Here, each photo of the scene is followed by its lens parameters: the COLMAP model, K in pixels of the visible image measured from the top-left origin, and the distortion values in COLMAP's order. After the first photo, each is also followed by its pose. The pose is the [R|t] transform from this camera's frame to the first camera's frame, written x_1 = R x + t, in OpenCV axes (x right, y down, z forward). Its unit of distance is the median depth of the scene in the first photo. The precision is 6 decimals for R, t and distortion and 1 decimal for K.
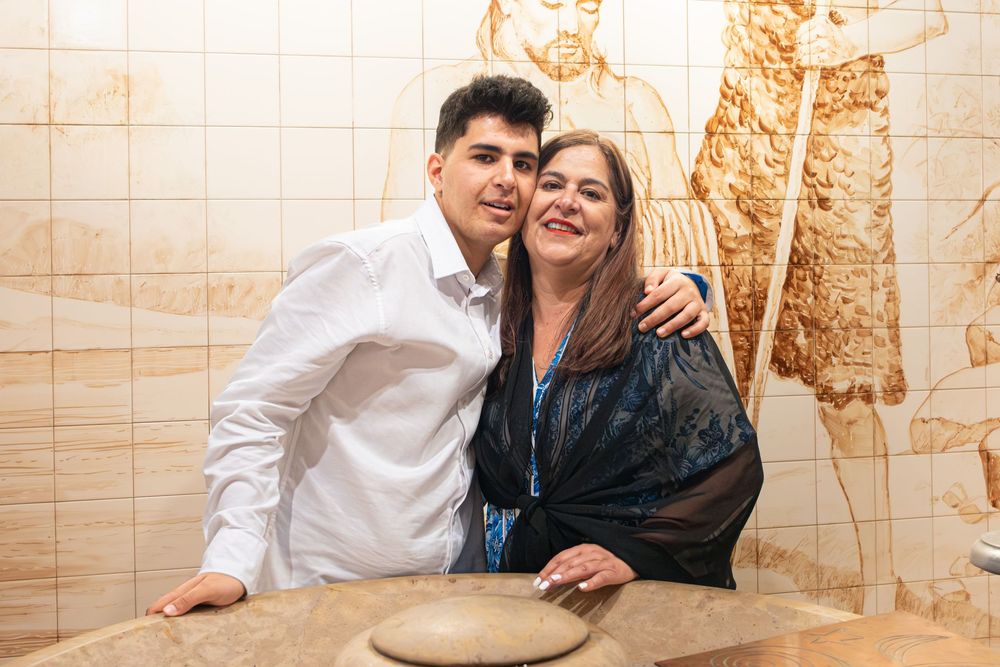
lens RADIAL K [[1227.4, 0, 498.8], [0, 1227.4, 293.9], [0, 0, 1]] dist [0.005152, 0.000000]
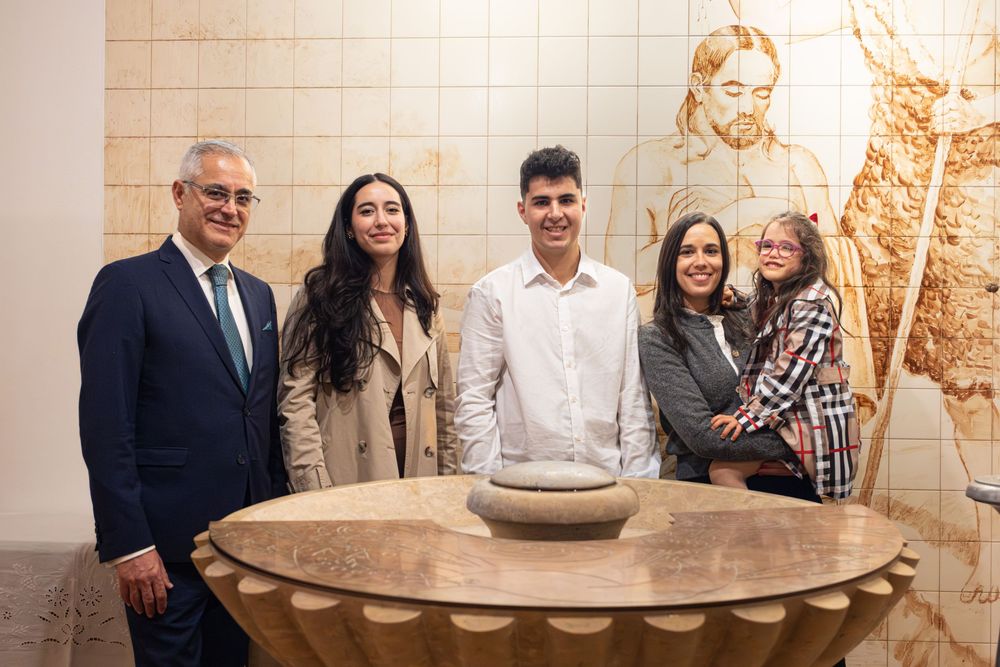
lens RADIAL K [[1005.8, 0, 500.5], [0, 1005.8, 332.7], [0, 0, 1]] dist [0.007121, 0.000000]
pose [[0.955341, 0.031244, -0.293848, 0.127348], [-0.027813, 0.999488, 0.015849, 0.019740], [0.294193, -0.006968, 0.955721, -0.145984]]
